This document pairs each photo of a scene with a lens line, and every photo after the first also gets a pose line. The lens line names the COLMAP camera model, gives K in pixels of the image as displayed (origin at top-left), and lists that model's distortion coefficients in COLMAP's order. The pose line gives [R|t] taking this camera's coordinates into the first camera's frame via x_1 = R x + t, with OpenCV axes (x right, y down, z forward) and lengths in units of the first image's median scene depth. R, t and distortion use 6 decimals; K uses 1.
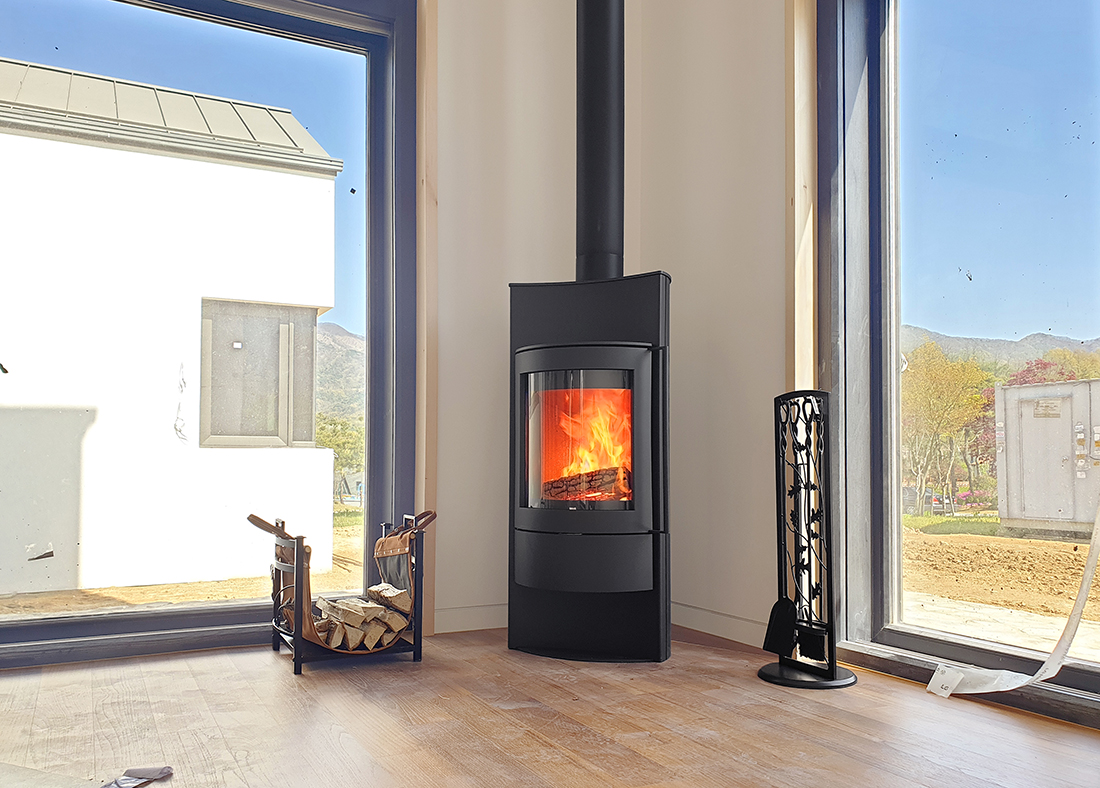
lens RADIAL K [[905.7, 0, 540.4], [0, 905.7, 434.6], [0, 0, 1]] dist [0.007607, 0.011181]
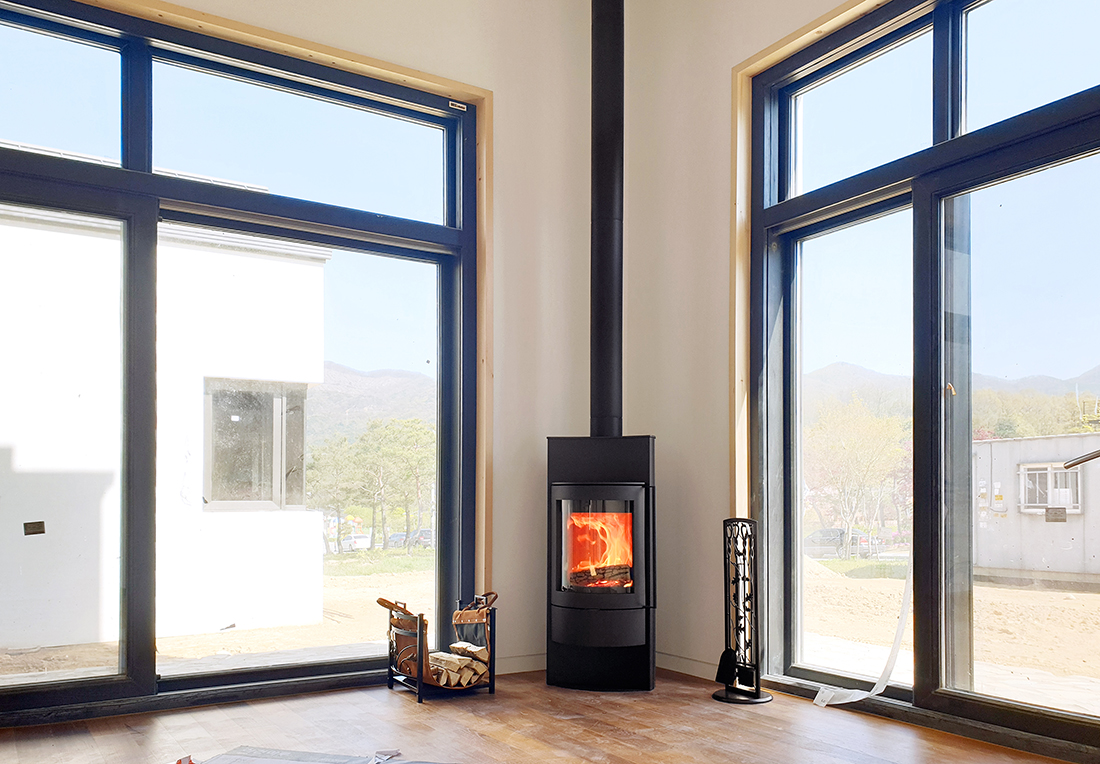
lens RADIAL K [[946.1, 0, 562.3], [0, 946.1, 477.9], [0, 0, 1]] dist [0.018300, -0.000033]
pose [[0.995493, 0.000991, 0.094825, -0.170817], [-0.002014, 0.999941, 0.010691, -0.129109], [-0.094809, -0.010834, 0.995437, -0.591025]]
